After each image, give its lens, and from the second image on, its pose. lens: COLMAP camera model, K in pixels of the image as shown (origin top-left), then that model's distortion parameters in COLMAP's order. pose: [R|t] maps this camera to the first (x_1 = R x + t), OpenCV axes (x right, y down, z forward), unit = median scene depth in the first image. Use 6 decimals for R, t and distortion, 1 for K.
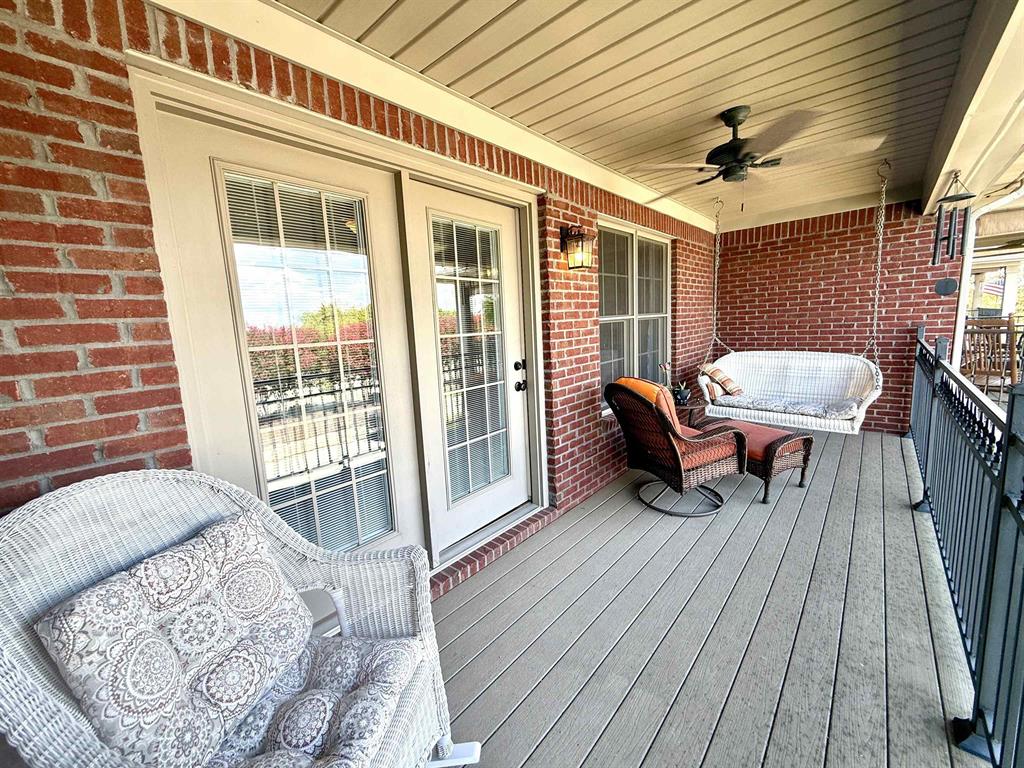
lens RADIAL K [[413.2, 0, 504.5], [0, 413.2, 374.5], [0, 0, 1]] dist [0.002747, 0.000627]
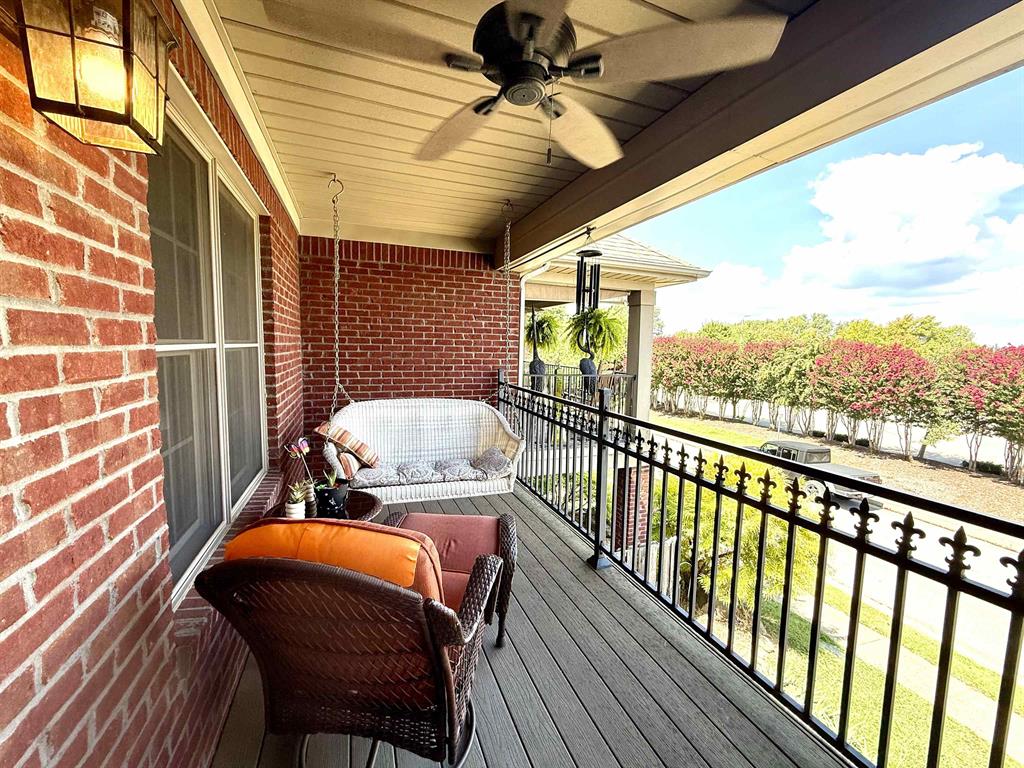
lens RADIAL K [[413.2, 0, 524.6], [0, 413.2, 383.7], [0, 0, 1]] dist [0.002747, 0.000627]
pose [[0.442961, -0.019984, 0.896318, 0.045629], [0.068073, 0.997615, -0.011400, -0.058780], [-0.893953, 0.066065, 0.443265, 0.422687]]
